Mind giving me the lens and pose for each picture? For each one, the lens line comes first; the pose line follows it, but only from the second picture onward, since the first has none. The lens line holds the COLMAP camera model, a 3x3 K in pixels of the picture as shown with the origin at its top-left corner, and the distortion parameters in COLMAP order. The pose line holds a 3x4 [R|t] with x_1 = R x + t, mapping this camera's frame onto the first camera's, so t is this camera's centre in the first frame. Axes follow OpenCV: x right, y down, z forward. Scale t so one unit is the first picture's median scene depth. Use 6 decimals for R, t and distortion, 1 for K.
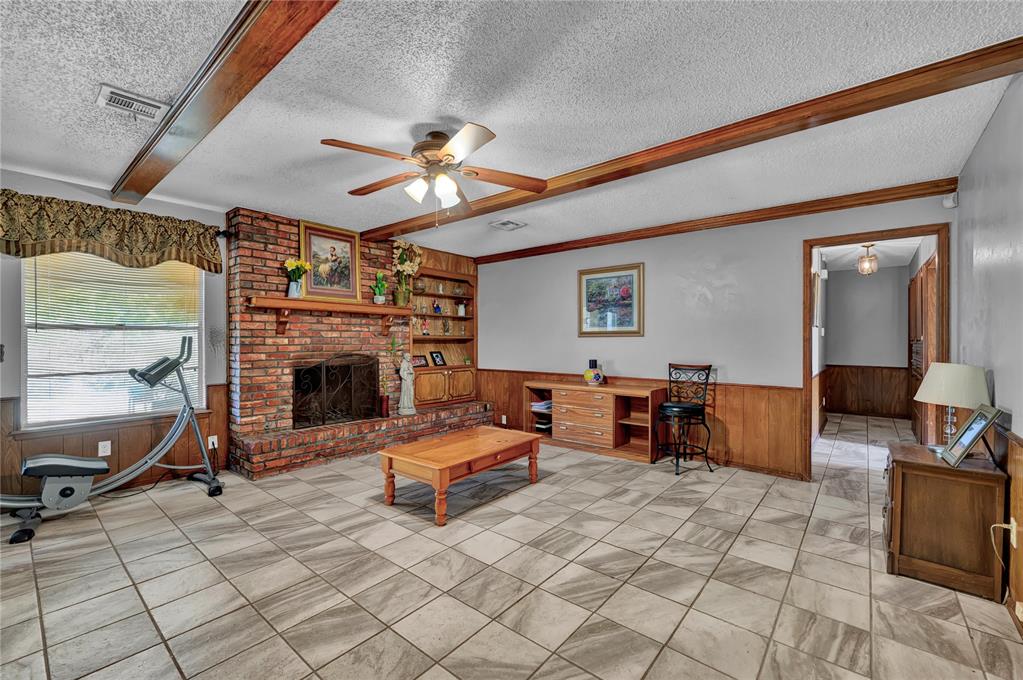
lens RADIAL K [[418.9, 0, 517.2], [0, 418.9, 344.7], [0, 0, 1]] dist [0.000519, 0.000044]
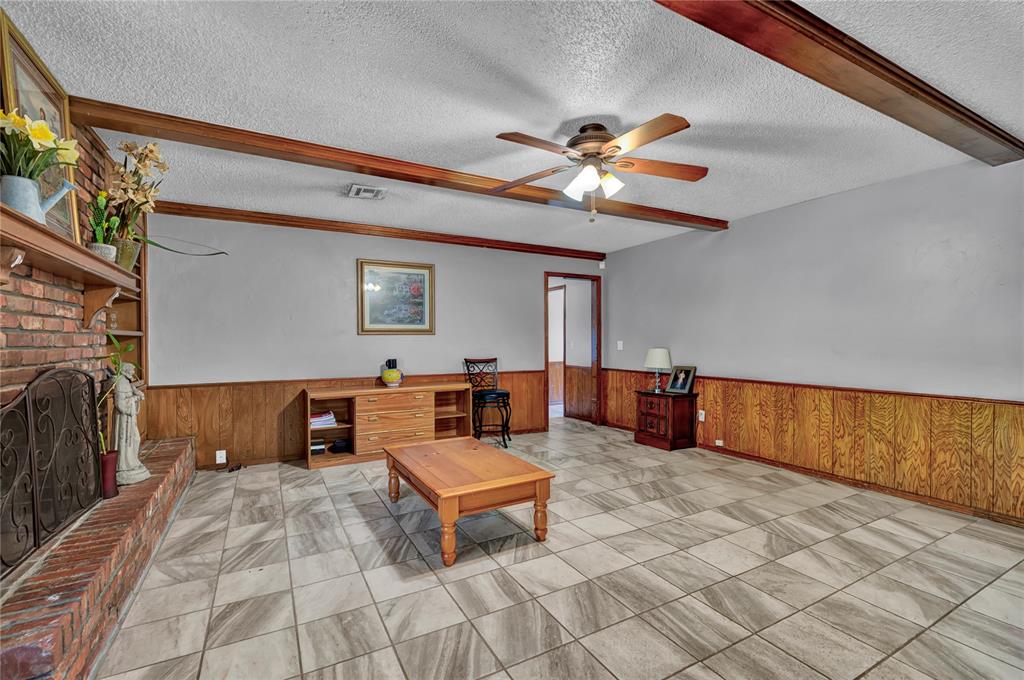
lens RADIAL K [[419.3, 0, 517.7], [0, 419.3, 344.7], [0, 0, 1]] dist [0.000519, 0.000044]
pose [[0.409043, -0.013042, 0.912422, -0.969091], [0.012764, 0.999882, 0.008570, -0.001195], [-0.912426, 0.008141, 0.409161, 0.632874]]
